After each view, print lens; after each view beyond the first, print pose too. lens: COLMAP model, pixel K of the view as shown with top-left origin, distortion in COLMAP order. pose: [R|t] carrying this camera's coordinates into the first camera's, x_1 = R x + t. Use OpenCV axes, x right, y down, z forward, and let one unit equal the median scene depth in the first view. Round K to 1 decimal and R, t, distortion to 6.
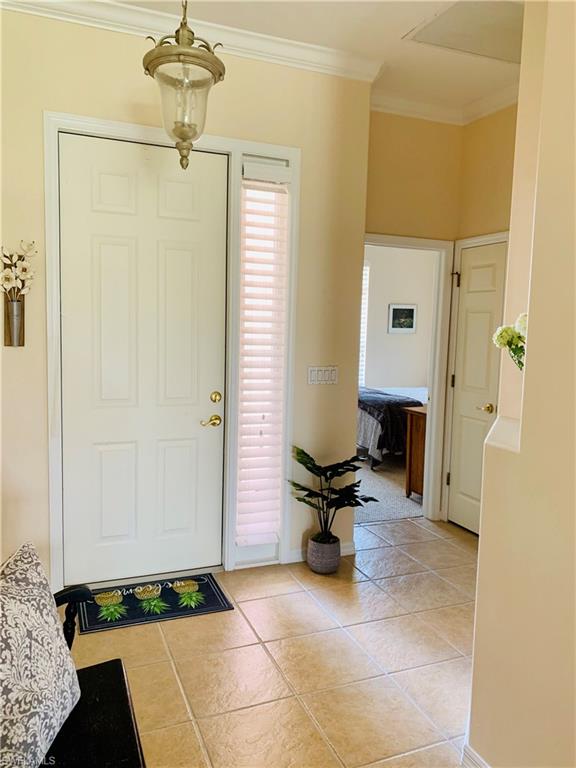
lens RADIAL K [[593.9, 0, 288.0], [0, 593.9, 374.0], [0, 0, 1]] dist [0.045424, -0.004742]
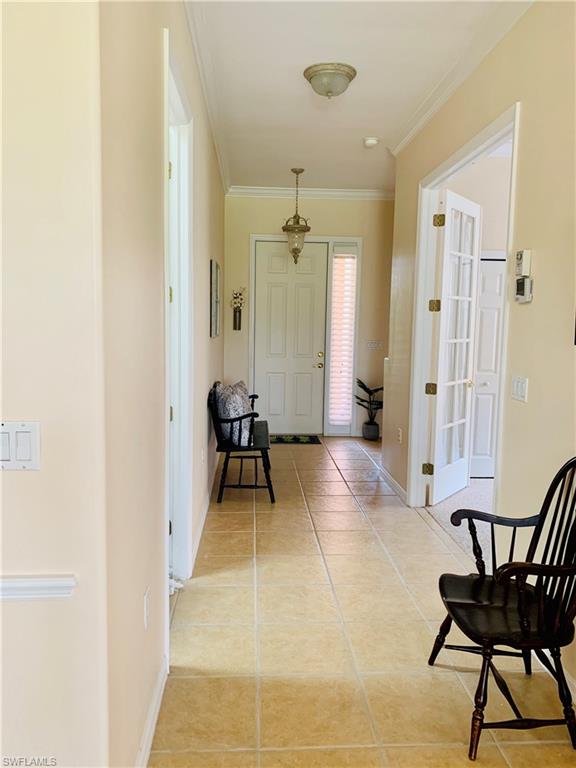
lens RADIAL K [[593.9, 0, 288.0], [0, 593.9, 374.0], [0, 0, 1]] dist [0.045424, -0.004742]
pose [[0.947849, 0.021713, -0.317980, 0.444928], [-0.022615, 0.999744, 0.000856, 0.108457], [0.317917, 0.006380, 0.948097, -1.059573]]
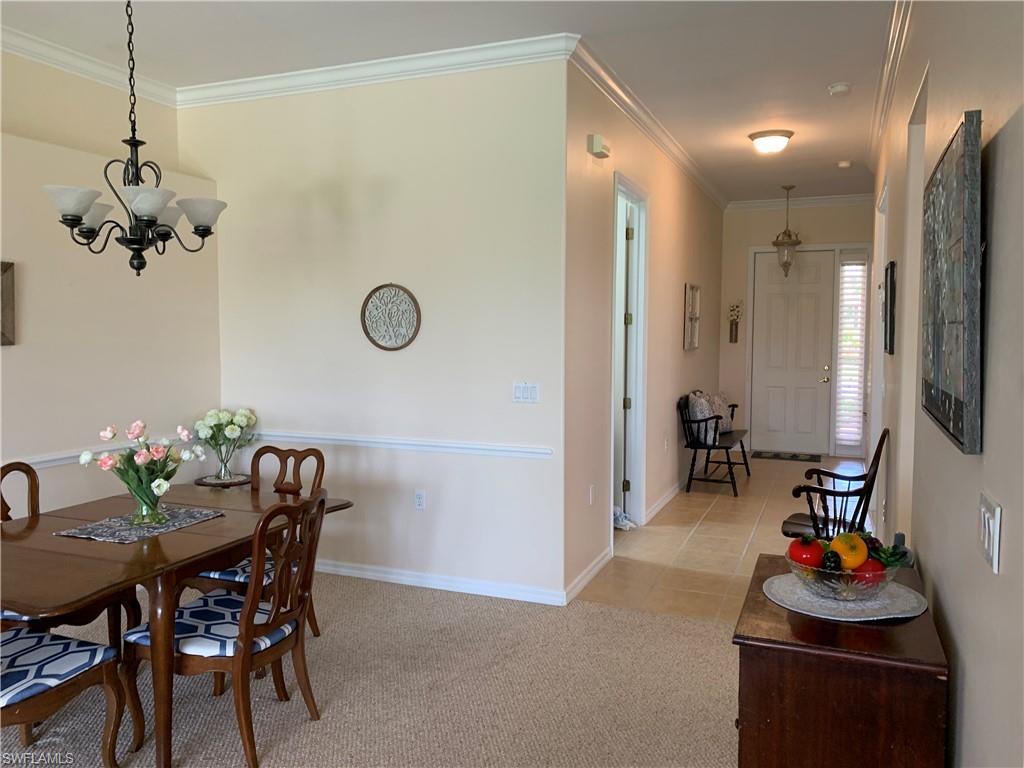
lens RADIAL K [[791.9, 0, 512.0], [0, 791.9, 384.0], [0, 0, 1]] dist [0.045424, -0.004742]
pose [[0.712917, 0.032241, -0.700507, 1.008029], [-0.048671, 0.998809, -0.003563, 0.151114], [0.699557, 0.036634, 0.713637, -1.660377]]
